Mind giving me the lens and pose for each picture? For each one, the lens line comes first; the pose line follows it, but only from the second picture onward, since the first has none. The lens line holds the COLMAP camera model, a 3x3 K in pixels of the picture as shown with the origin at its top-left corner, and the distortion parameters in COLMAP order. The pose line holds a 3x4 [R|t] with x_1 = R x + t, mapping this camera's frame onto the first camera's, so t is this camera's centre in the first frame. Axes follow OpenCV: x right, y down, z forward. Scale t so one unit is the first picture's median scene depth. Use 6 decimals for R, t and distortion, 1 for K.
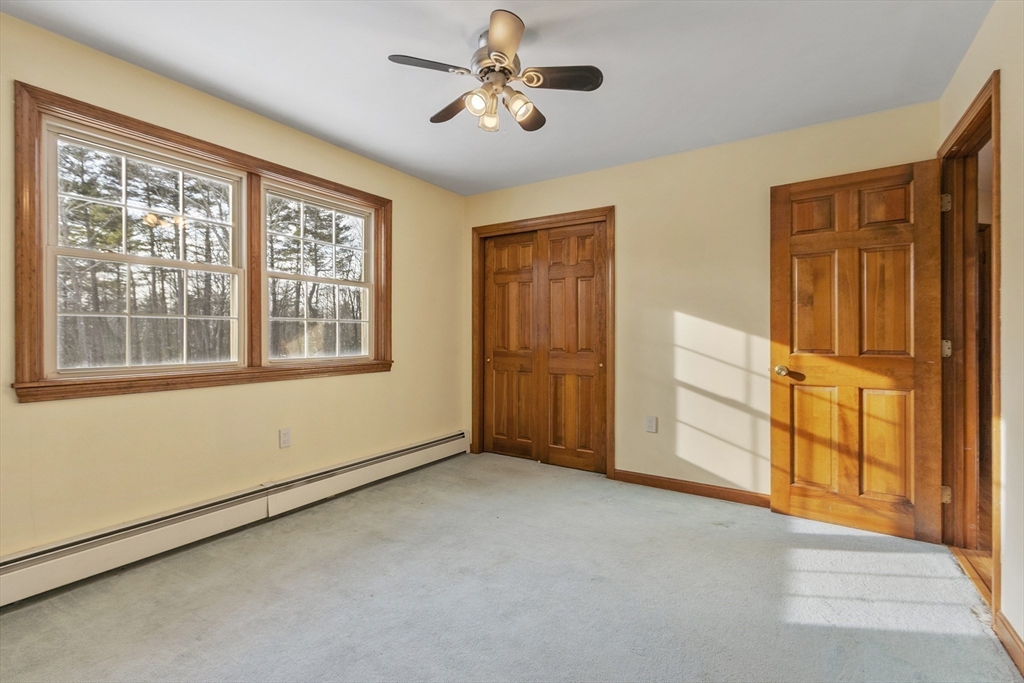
lens RADIAL K [[452.6, 0, 502.1], [0, 452.6, 338.0], [0, 0, 1]] dist [0.000581, 0.000834]
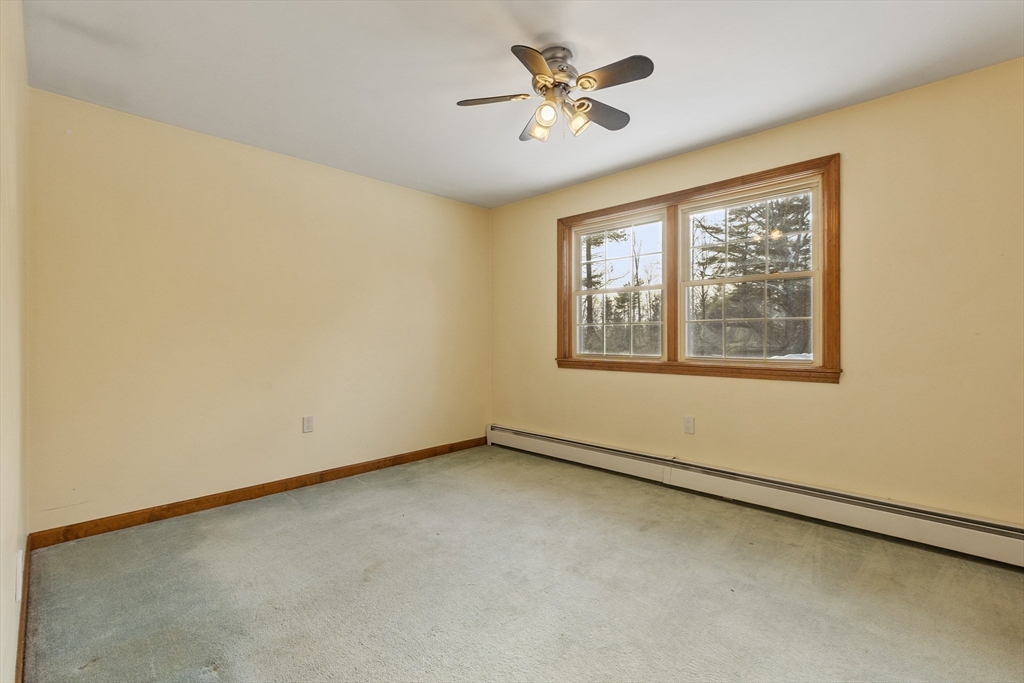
lens RADIAL K [[452.6, 0, 502.1], [0, 452.6, 338.0], [0, 0, 1]] dist [0.000581, 0.000834]
pose [[-0.177499, 0.012780, -0.984038, 0.678993], [0.003030, 0.999918, 0.012439, -0.015736], [0.984116, -0.000774, -0.177523, 0.683327]]
